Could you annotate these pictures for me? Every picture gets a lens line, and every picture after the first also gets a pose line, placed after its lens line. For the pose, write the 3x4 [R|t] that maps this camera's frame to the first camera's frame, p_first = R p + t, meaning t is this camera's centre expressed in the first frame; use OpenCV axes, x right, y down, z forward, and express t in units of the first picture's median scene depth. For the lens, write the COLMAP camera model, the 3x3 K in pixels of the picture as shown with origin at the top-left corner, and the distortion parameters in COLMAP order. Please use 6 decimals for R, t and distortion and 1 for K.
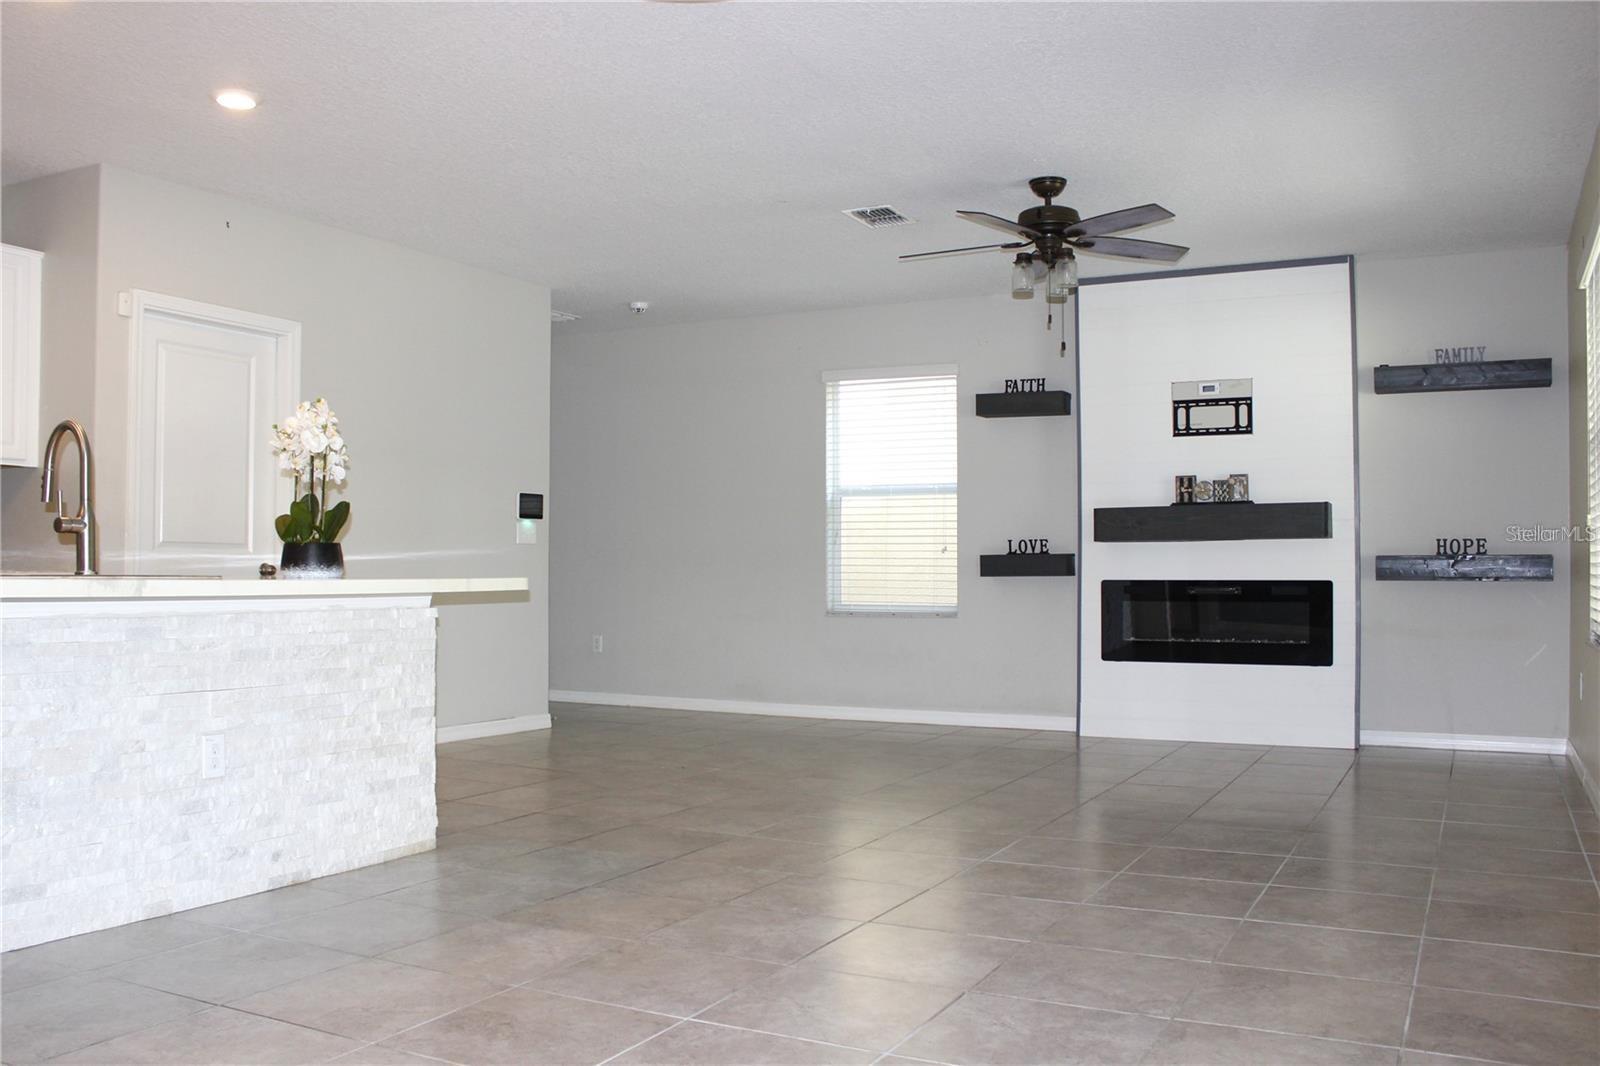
lens RADIAL K [[1349.1, 0, 791.4], [0, 1349.1, 560.8], [0, 0, 1]] dist [-0.154361, 0.158036]
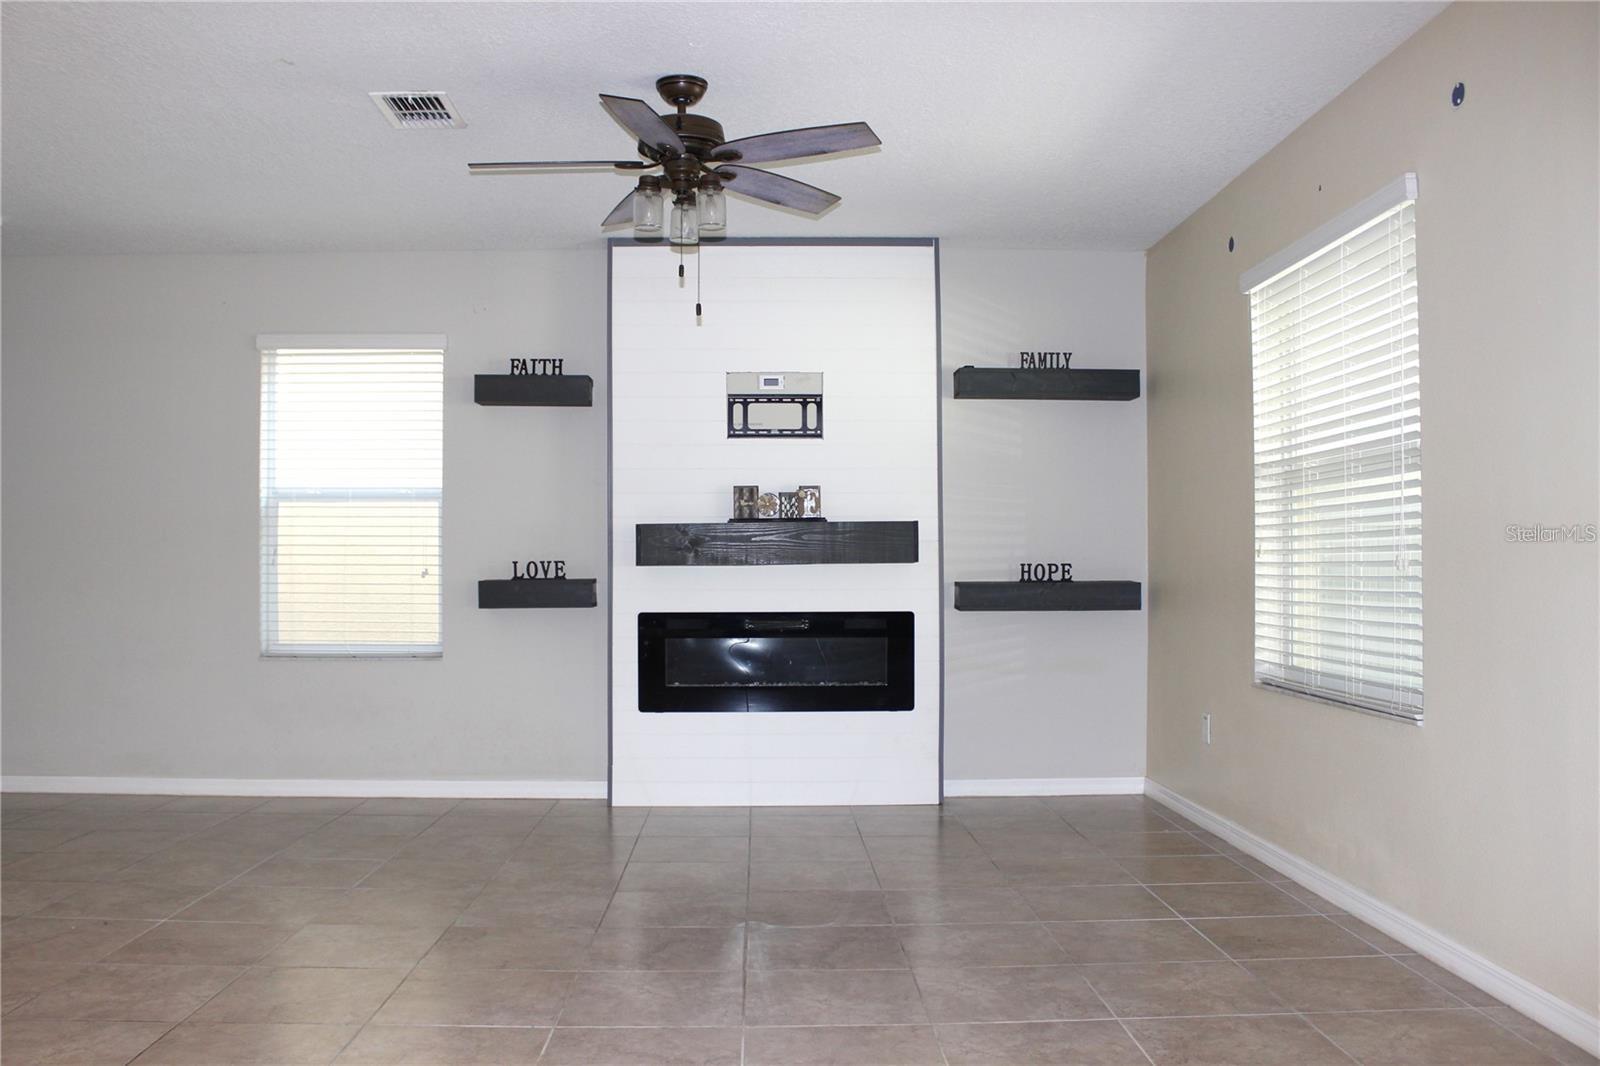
lens RADIAL K [[1349.1, 0, 791.4], [0, 1349.1, 560.8], [0, 0, 1]] dist [-0.154361, 0.158036]
pose [[0.878438, 0.000331, 0.477857, -0.078216], [-0.000098, 1.000000, -0.000514, -0.016980], [-0.477857, 0.000405, 0.878438, 0.252051]]
